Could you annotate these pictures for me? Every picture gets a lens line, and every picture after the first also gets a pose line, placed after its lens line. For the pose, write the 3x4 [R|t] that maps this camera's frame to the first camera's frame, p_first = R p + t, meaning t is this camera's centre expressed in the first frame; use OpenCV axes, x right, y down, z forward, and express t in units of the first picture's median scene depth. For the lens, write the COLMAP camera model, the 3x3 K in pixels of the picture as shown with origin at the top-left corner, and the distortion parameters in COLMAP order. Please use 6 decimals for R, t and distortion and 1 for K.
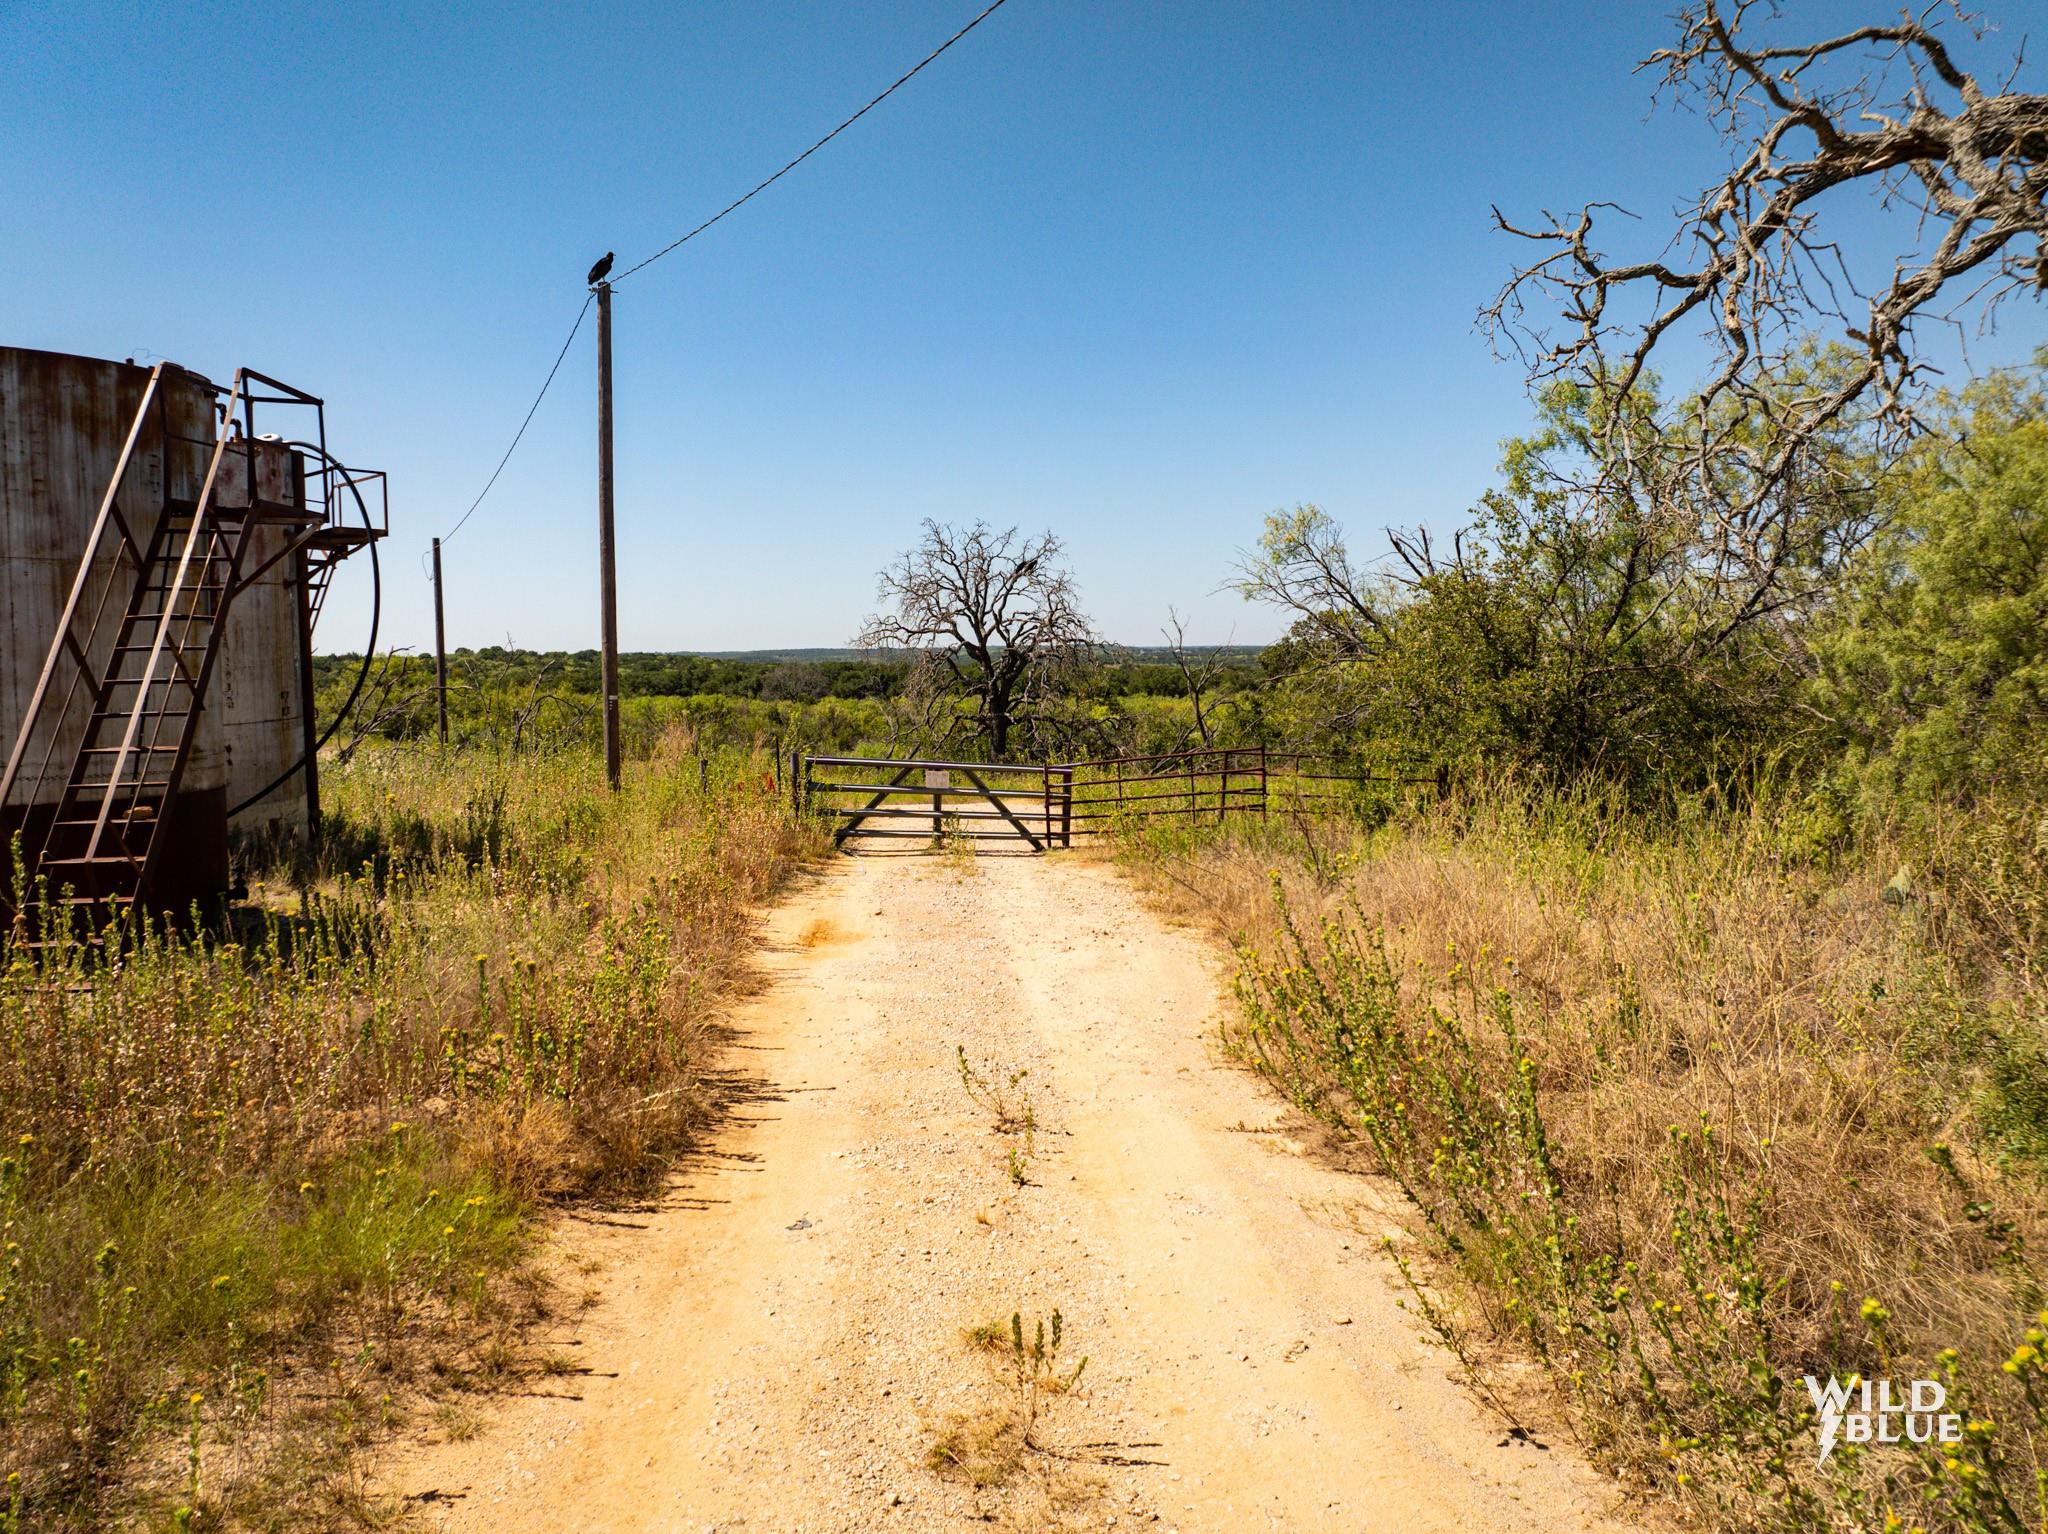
lens RADIAL K [[1440.1, 0, 1032.3], [0, 1440.1, 761.2], [0, 0, 1]] dist [-0.025896, -0.013589]
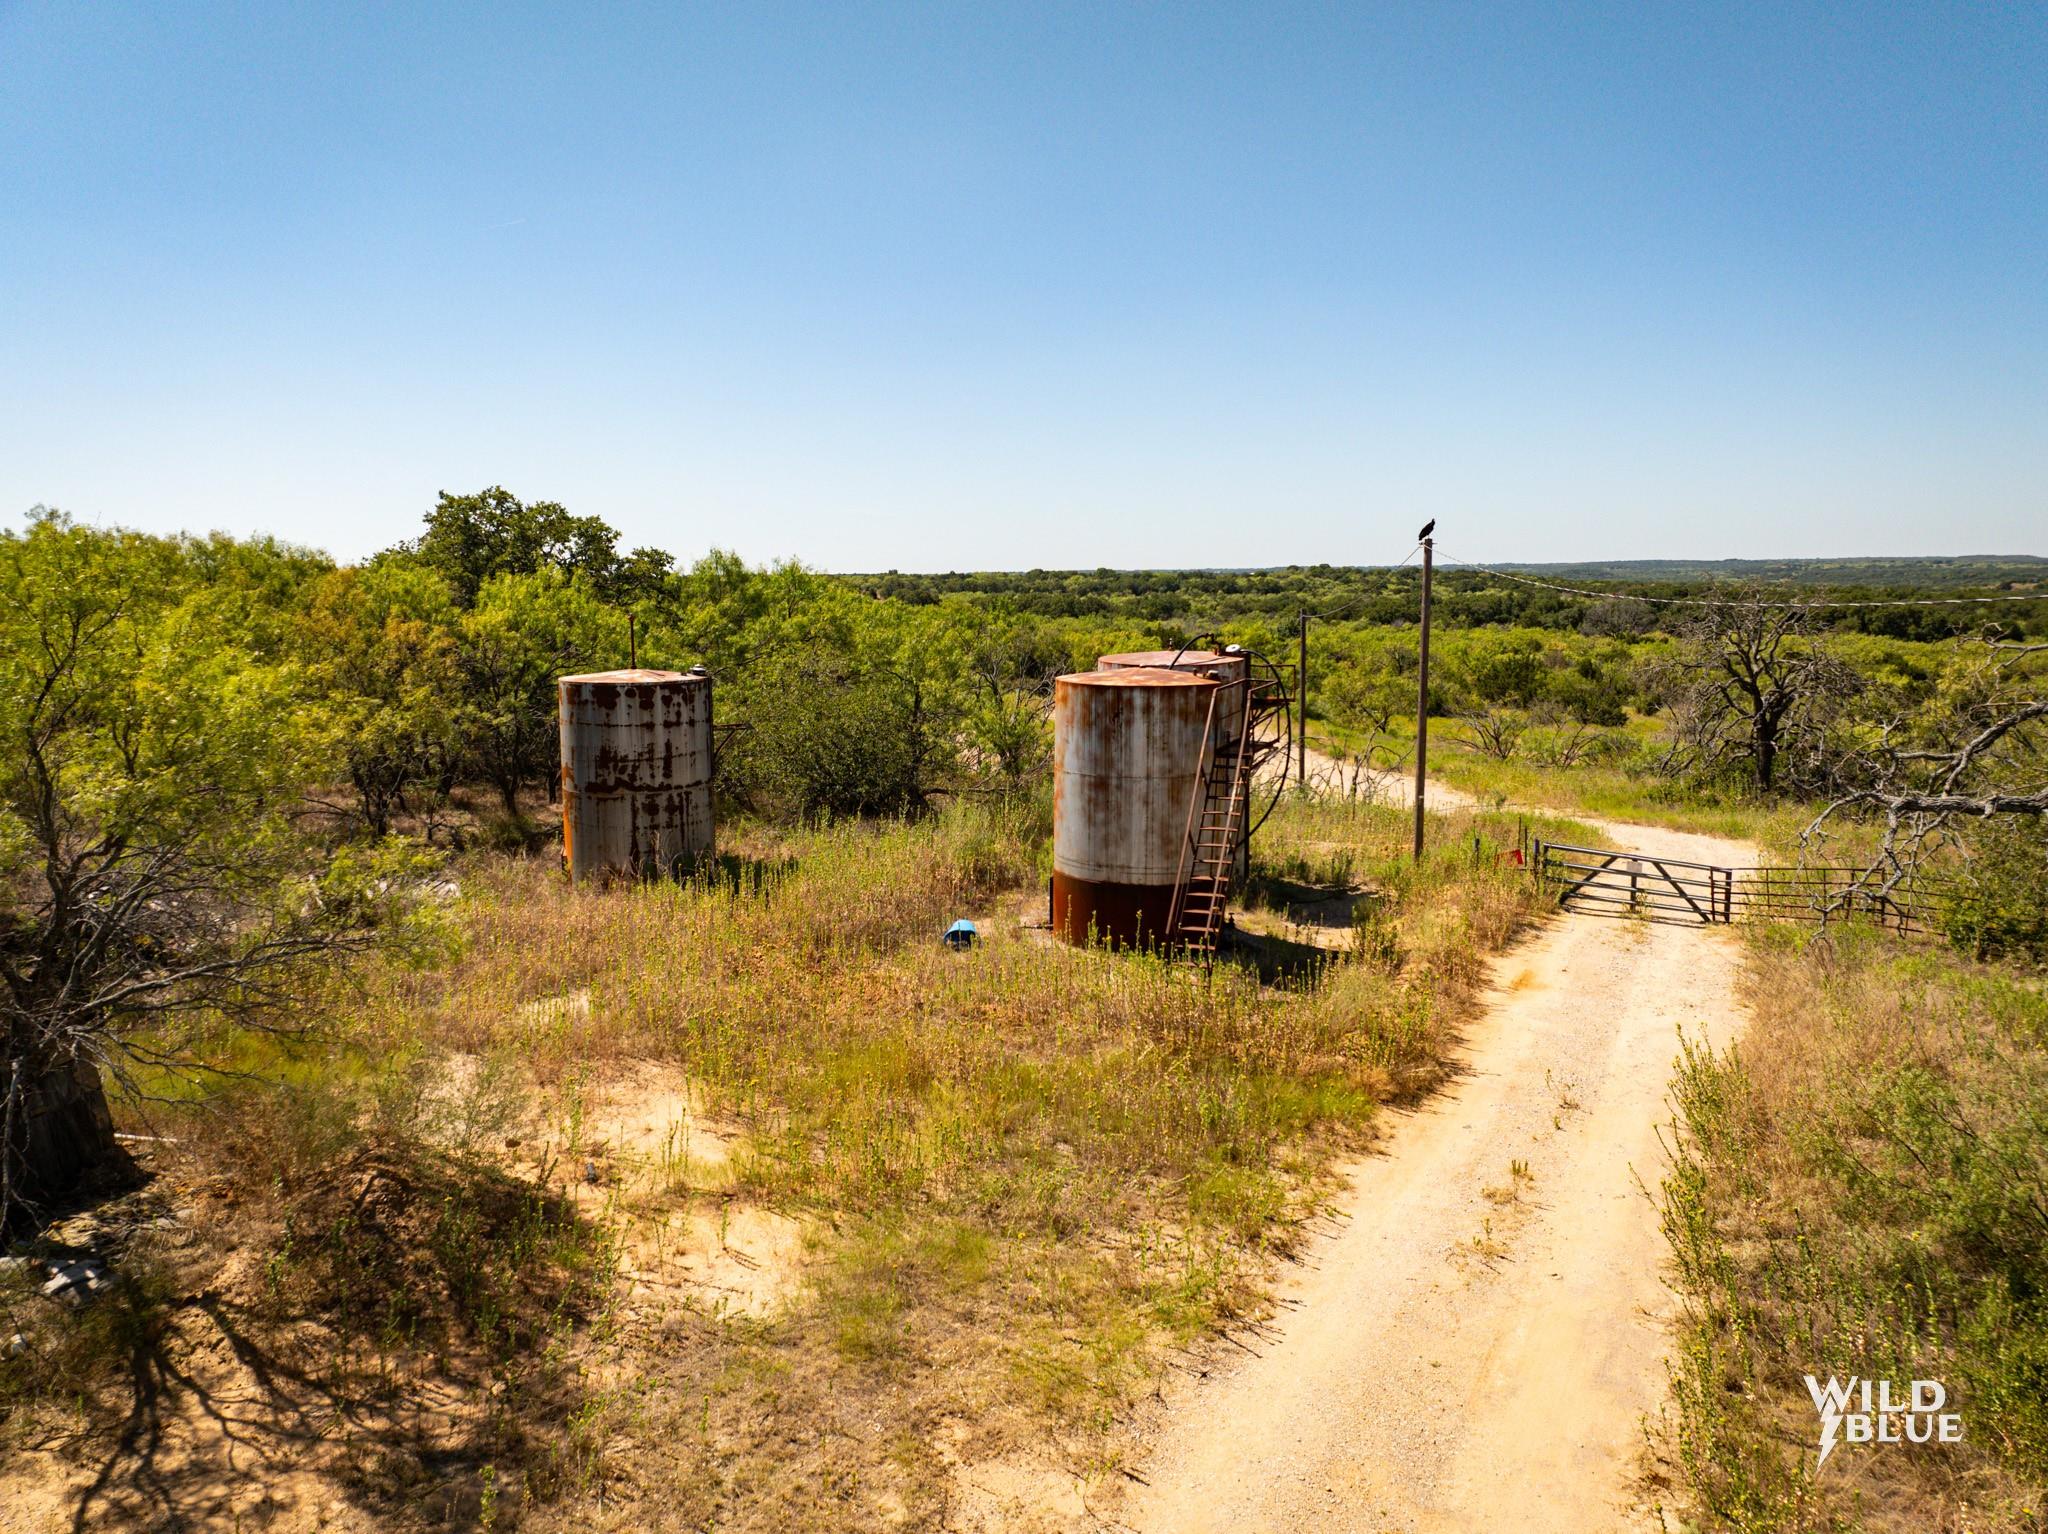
lens RADIAL K [[1440.1, 0, 1027.7], [0, 1440.1, 757.0], [0, 0, 1]] dist [-0.025896, -0.013589]
pose [[0.848529, 0.066221, -0.524989, 0.076163], [-0.035199, 0.997005, 0.068869, -0.079936], [0.527977, -0.039958, 0.848318, -0.257443]]
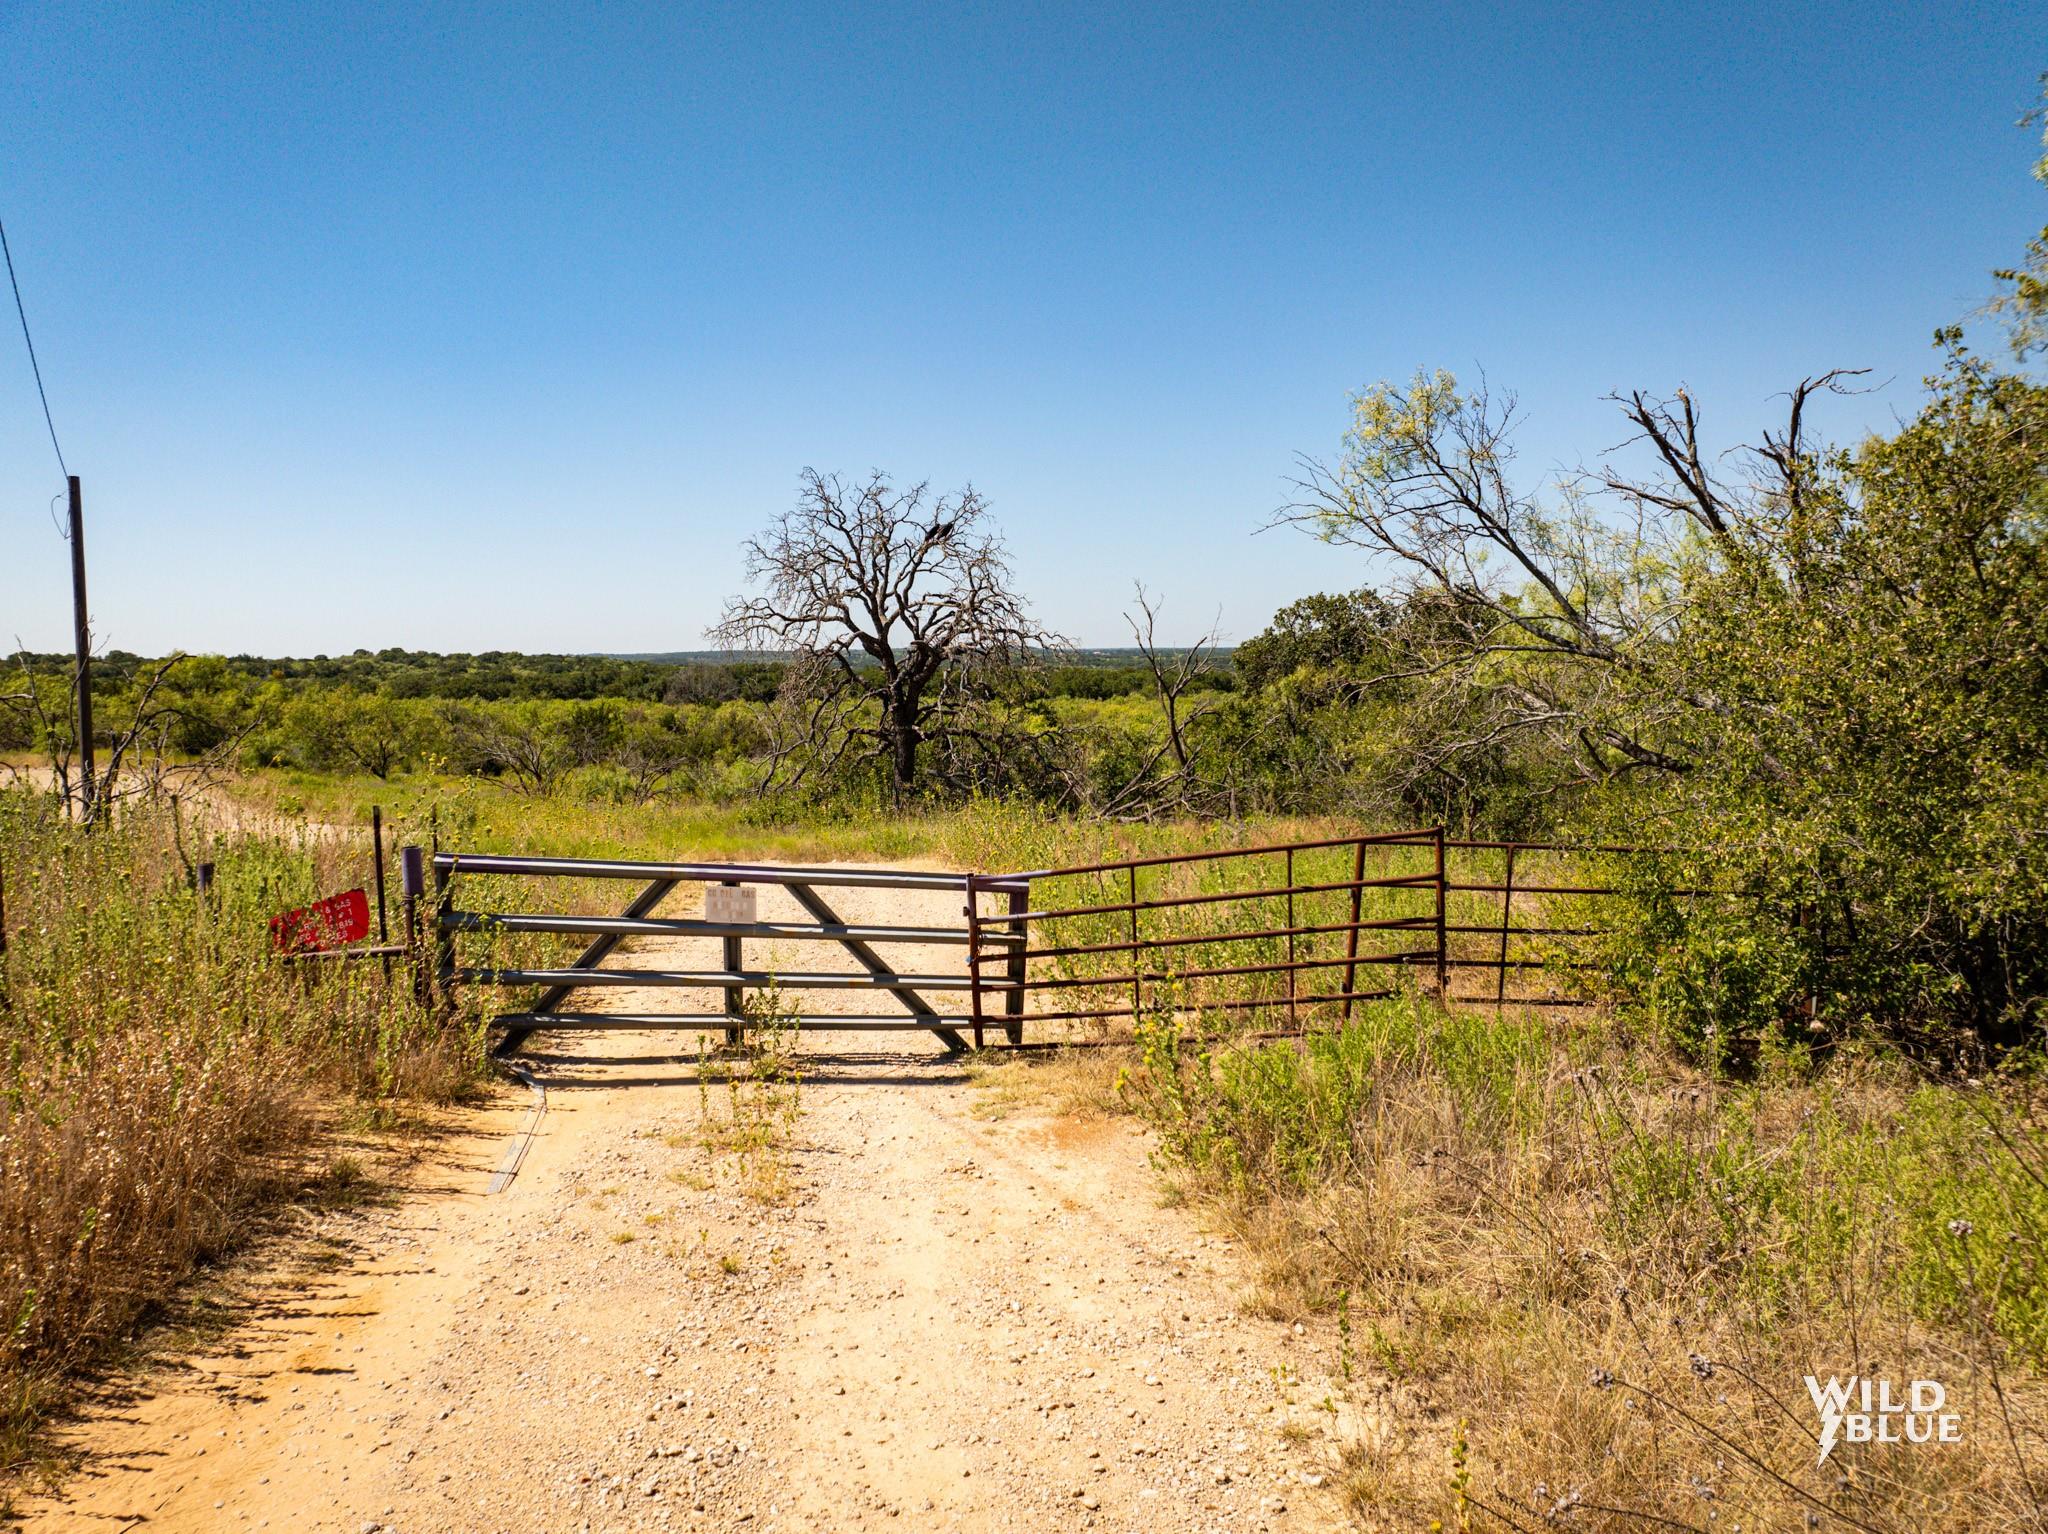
lens RADIAL K [[1440.1, 0, 1031.0], [0, 1440.1, 759.9], [0, 0, 1]] dist [-0.025896, -0.013589]
pose [[0.998476, -0.004023, 0.055045, 0.001550], [0.004142, 0.999989, -0.002056, -0.013941], [-0.055036, 0.002280, 0.998482, 0.241036]]
